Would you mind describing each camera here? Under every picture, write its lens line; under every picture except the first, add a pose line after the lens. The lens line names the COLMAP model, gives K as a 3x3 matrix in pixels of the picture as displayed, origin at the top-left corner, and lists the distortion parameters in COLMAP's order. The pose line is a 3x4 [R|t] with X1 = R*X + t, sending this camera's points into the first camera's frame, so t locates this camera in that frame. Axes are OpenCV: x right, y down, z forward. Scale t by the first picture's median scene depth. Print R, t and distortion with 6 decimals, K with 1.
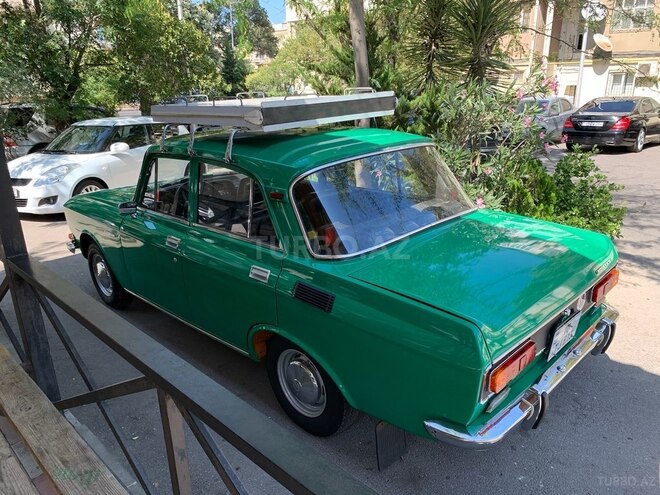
lens RADIAL K [[504.1, 0, 328.0], [0, 504.1, 237.9], [0, 0, 1]] dist [0.000487, -0.001860]
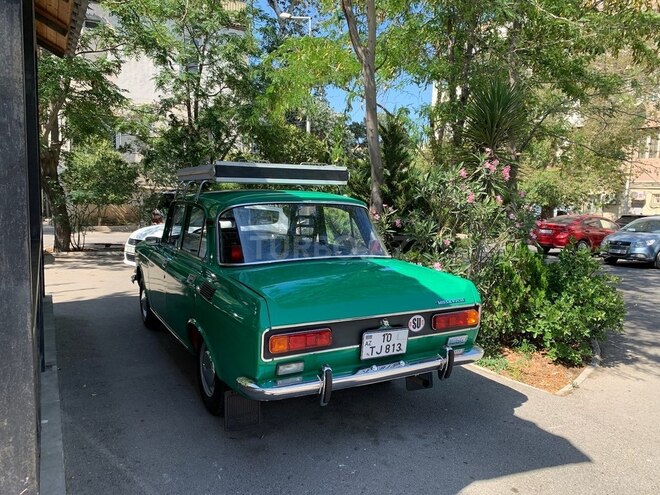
lens RADIAL K [[504.1, 0, 328.0], [0, 504.1, 237.9], [0, 0, 1]] dist [0.000487, -0.001860]
pose [[0.954966, 0.072074, -0.287829, 0.352825], [-0.132131, 0.971856, -0.195030, 0.104943], [0.265671, 0.224278, 0.937613, -0.123651]]
